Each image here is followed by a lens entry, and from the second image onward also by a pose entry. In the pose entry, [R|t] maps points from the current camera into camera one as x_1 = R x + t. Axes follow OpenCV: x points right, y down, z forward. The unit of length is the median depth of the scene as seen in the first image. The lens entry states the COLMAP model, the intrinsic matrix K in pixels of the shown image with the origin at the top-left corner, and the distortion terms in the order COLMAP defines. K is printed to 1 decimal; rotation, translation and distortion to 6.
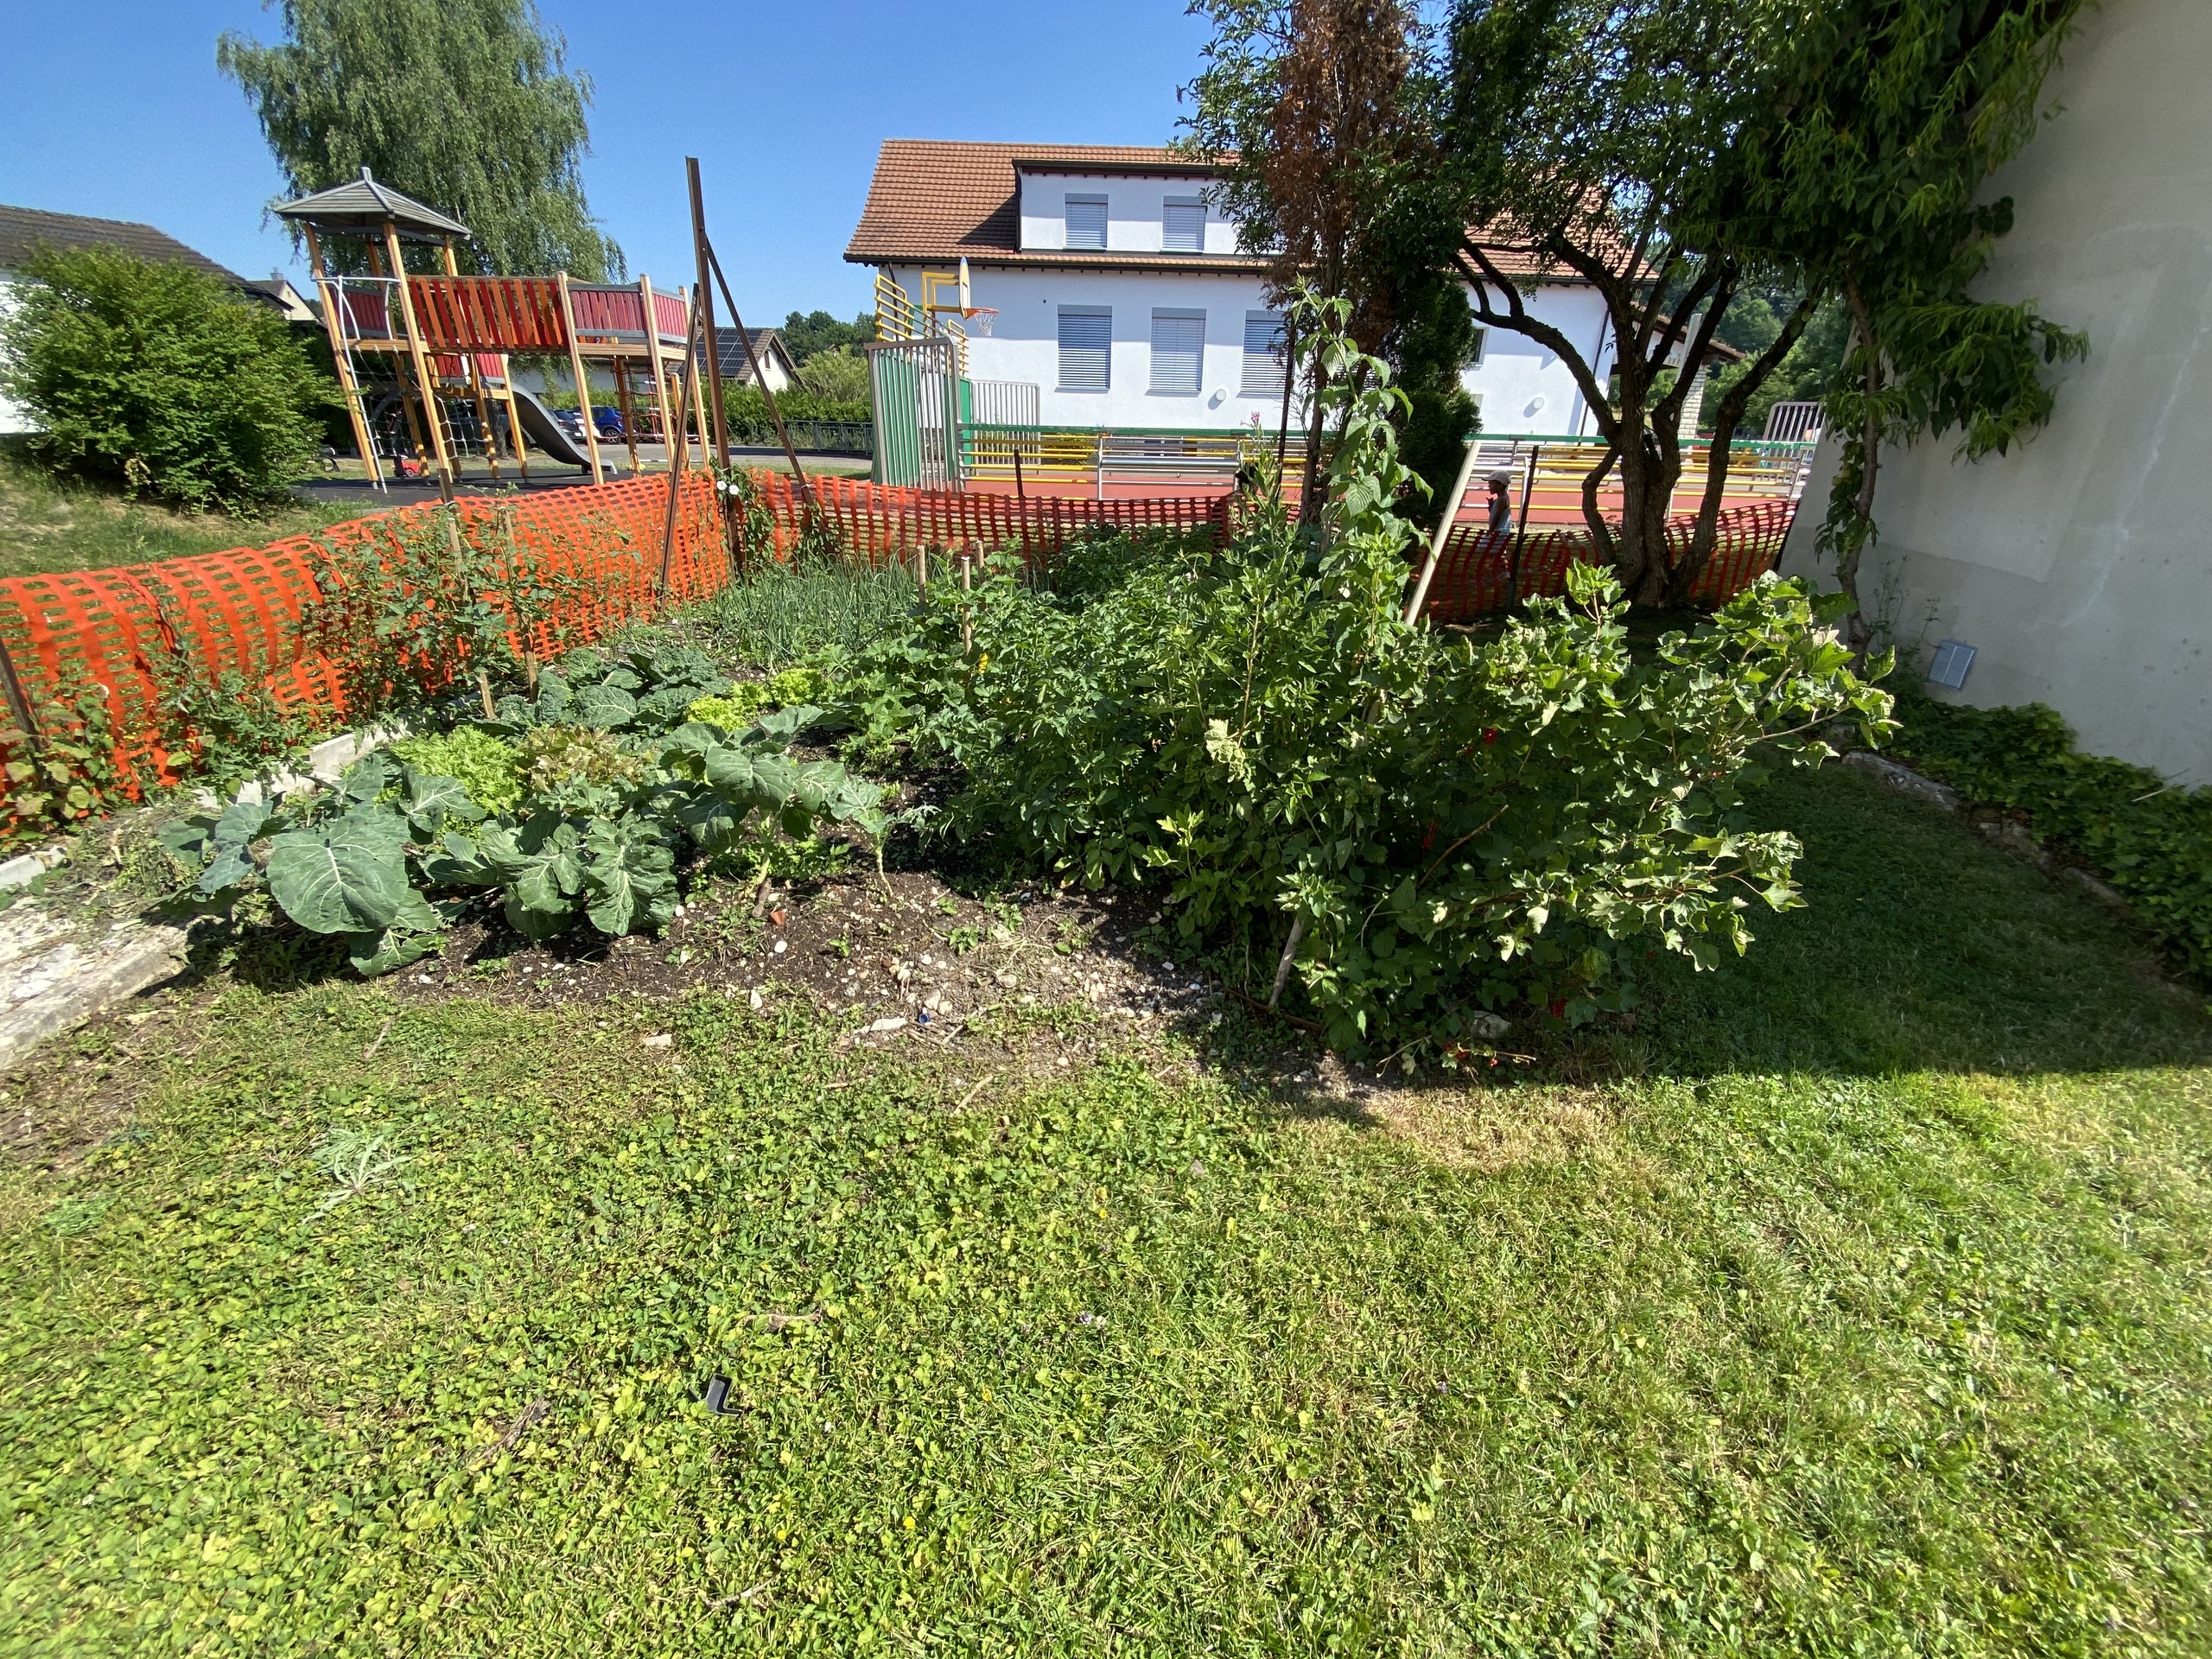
lens RADIAL K [[892.6, 0, 1097.3], [0, 892.6, 837.2], [0, 0, 1]] dist [0.011873, -0.018671]
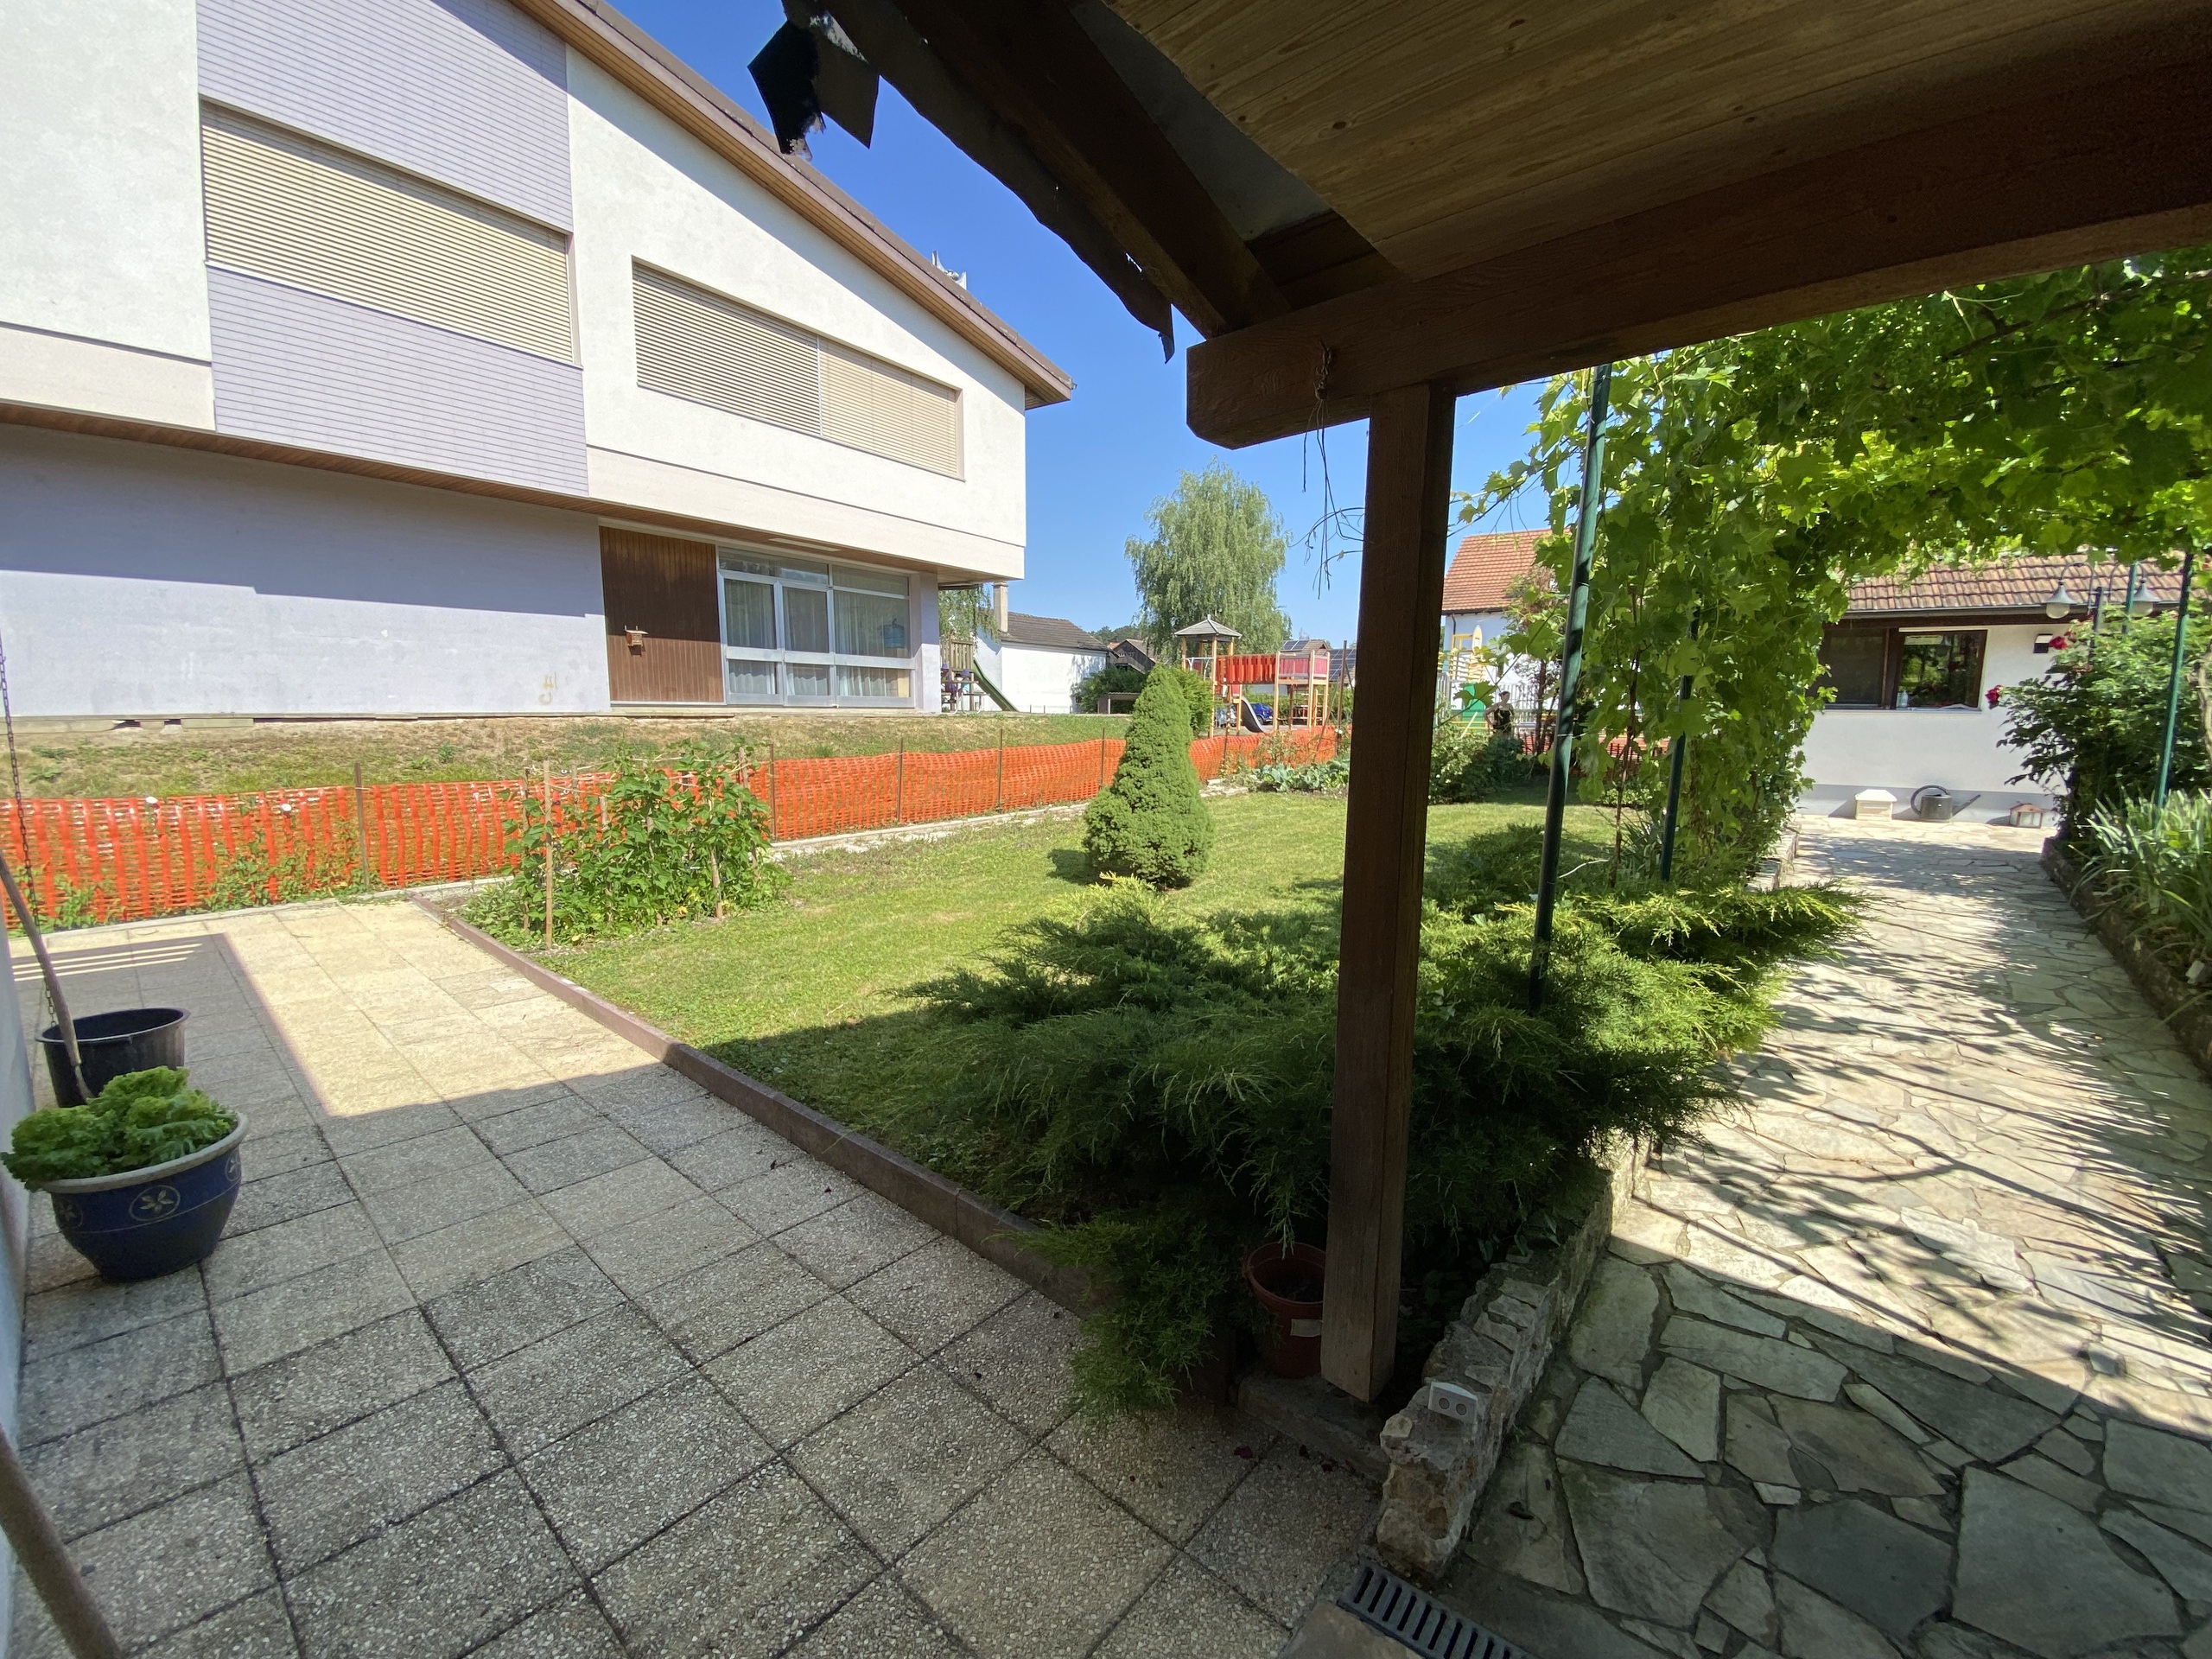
lens RADIAL K [[892.6, 0, 1097.3], [0, 892.6, 837.2], [0, 0, 1]] dist [0.011873, -0.018671]
pose [[0.824158, 0.058100, -0.563372, 0.211043], [-0.217198, 0.951093, -0.219654, 0.277124], [0.523057, 0.303392, 0.796470, -0.600166]]
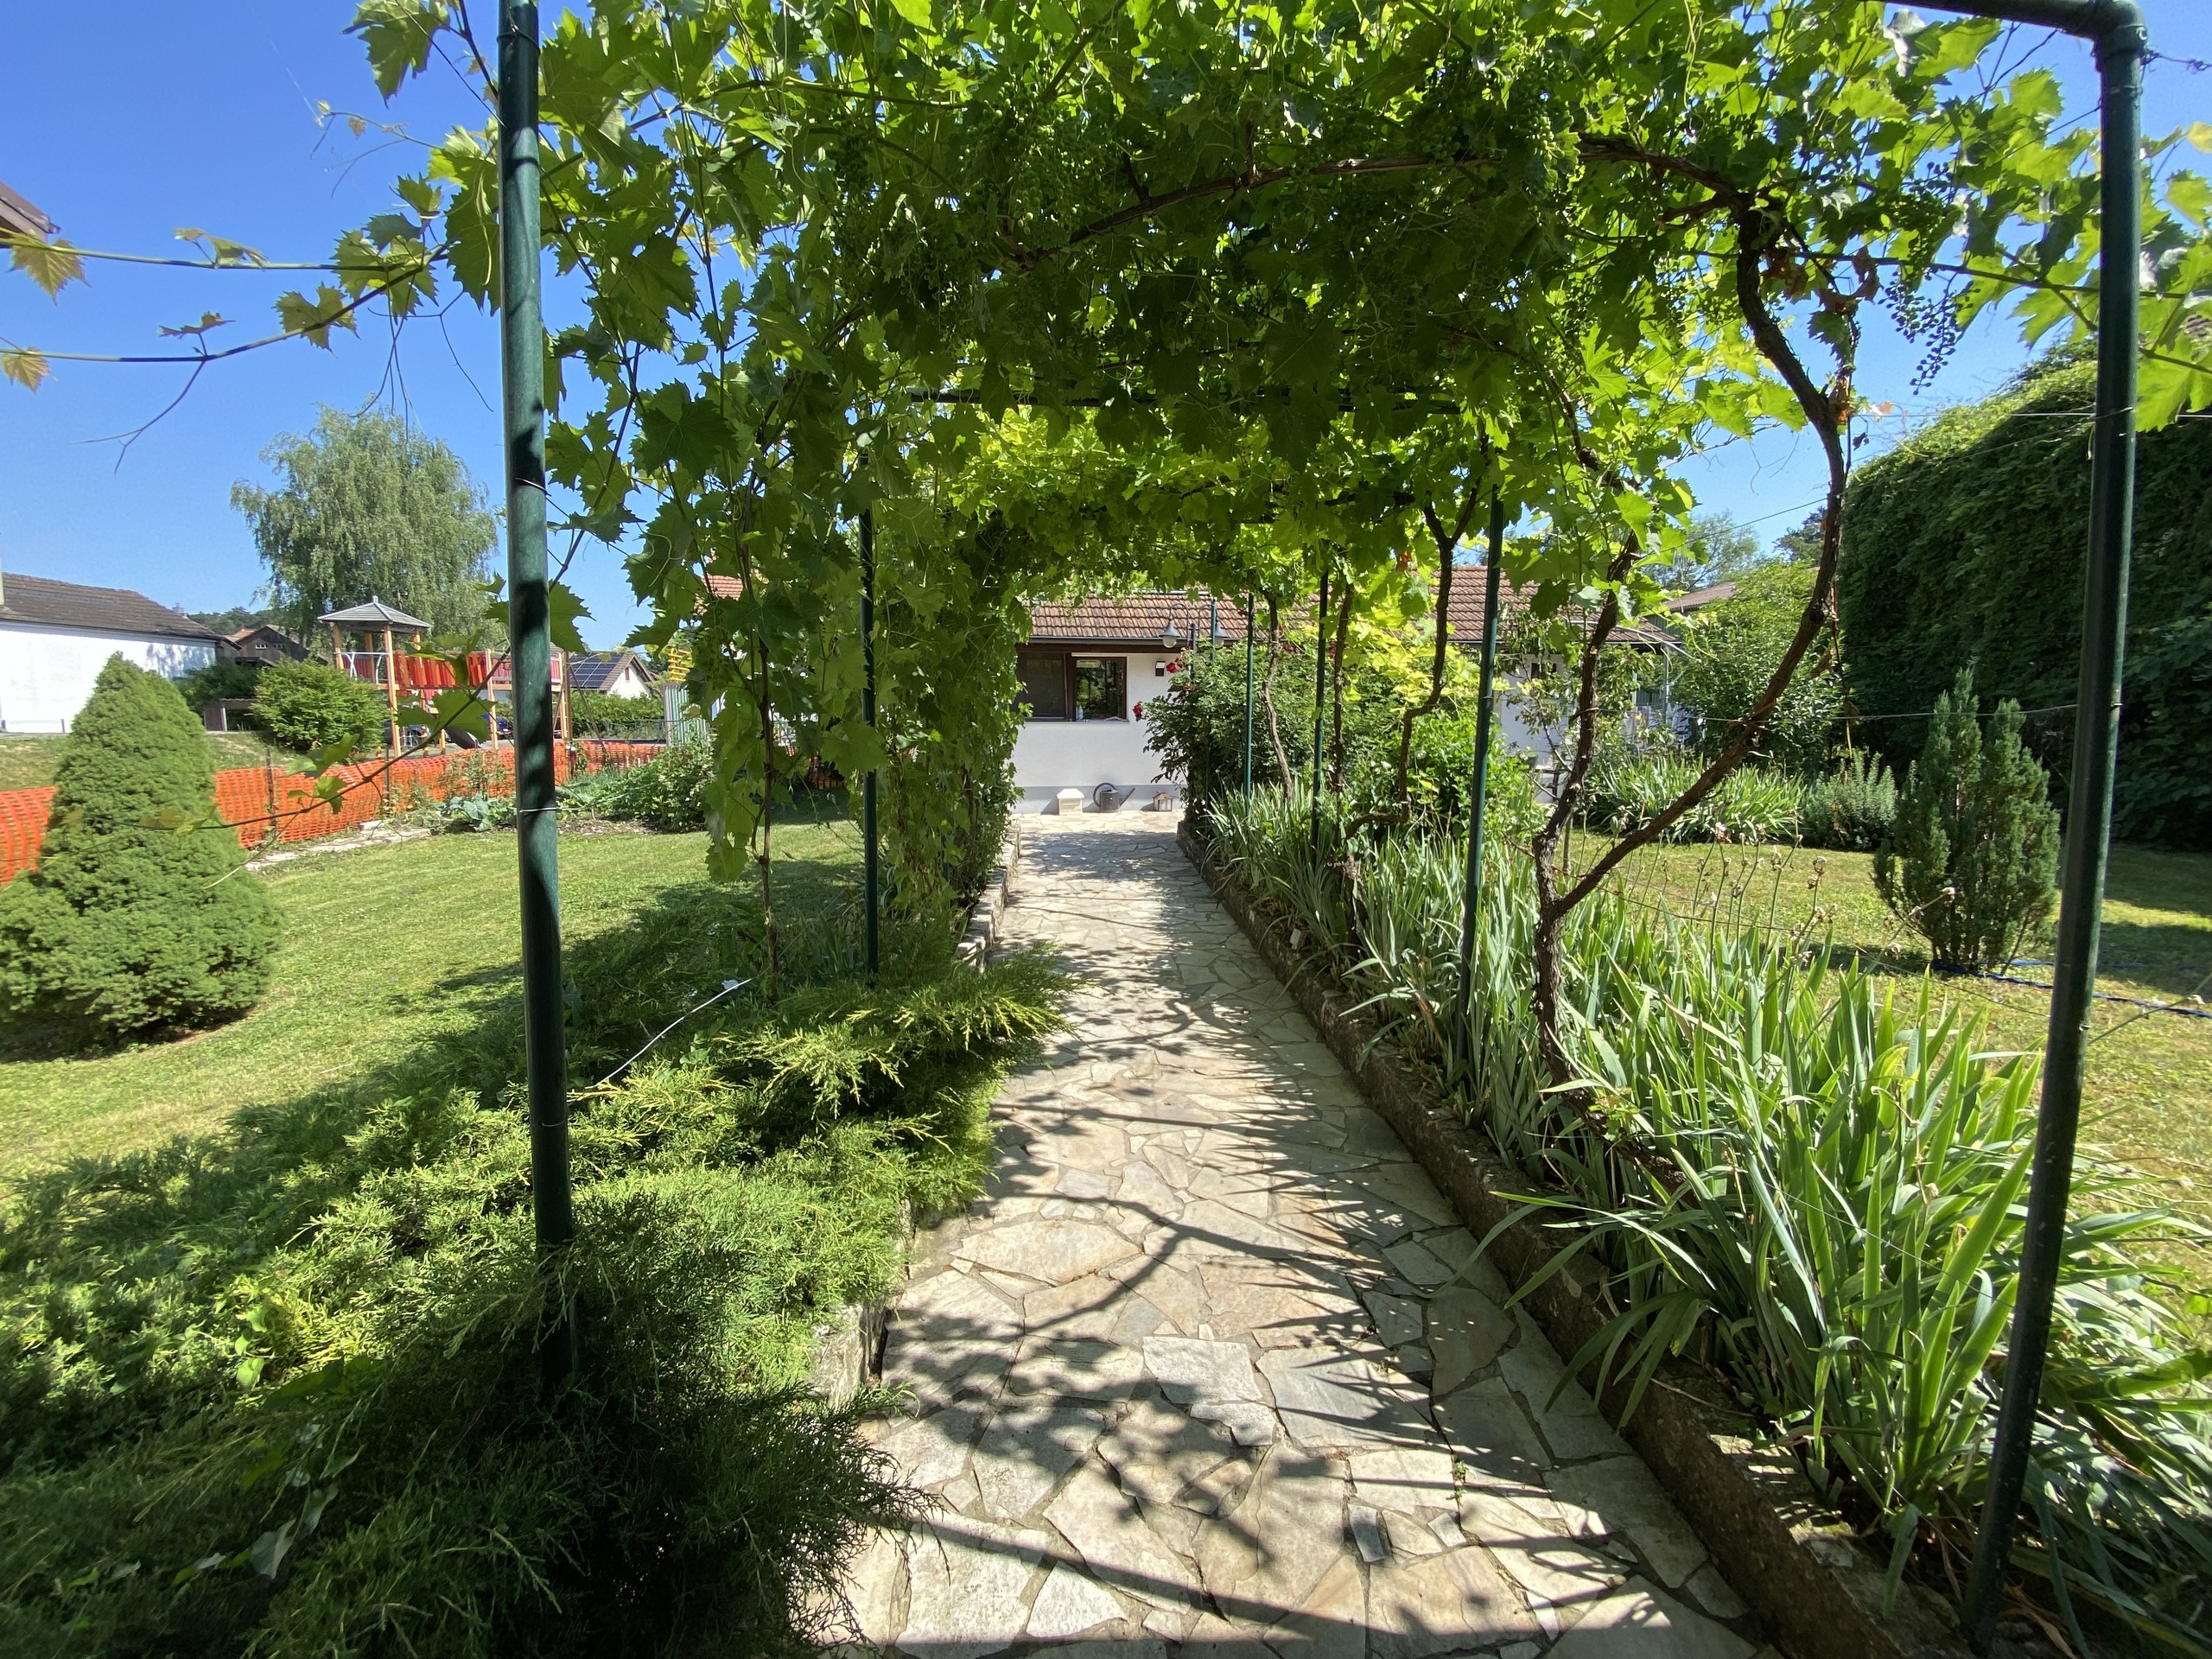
lens RADIAL K [[892.6, 0, 1097.3], [0, 892.6, 837.2], [0, 0, 1]] dist [0.011873, -0.018671]
pose [[0.988823, -0.045040, 0.142128, 0.226170], [0.084149, 0.955529, -0.282637, 0.226922], [-0.123078, 0.291438, 0.948639, -0.495933]]
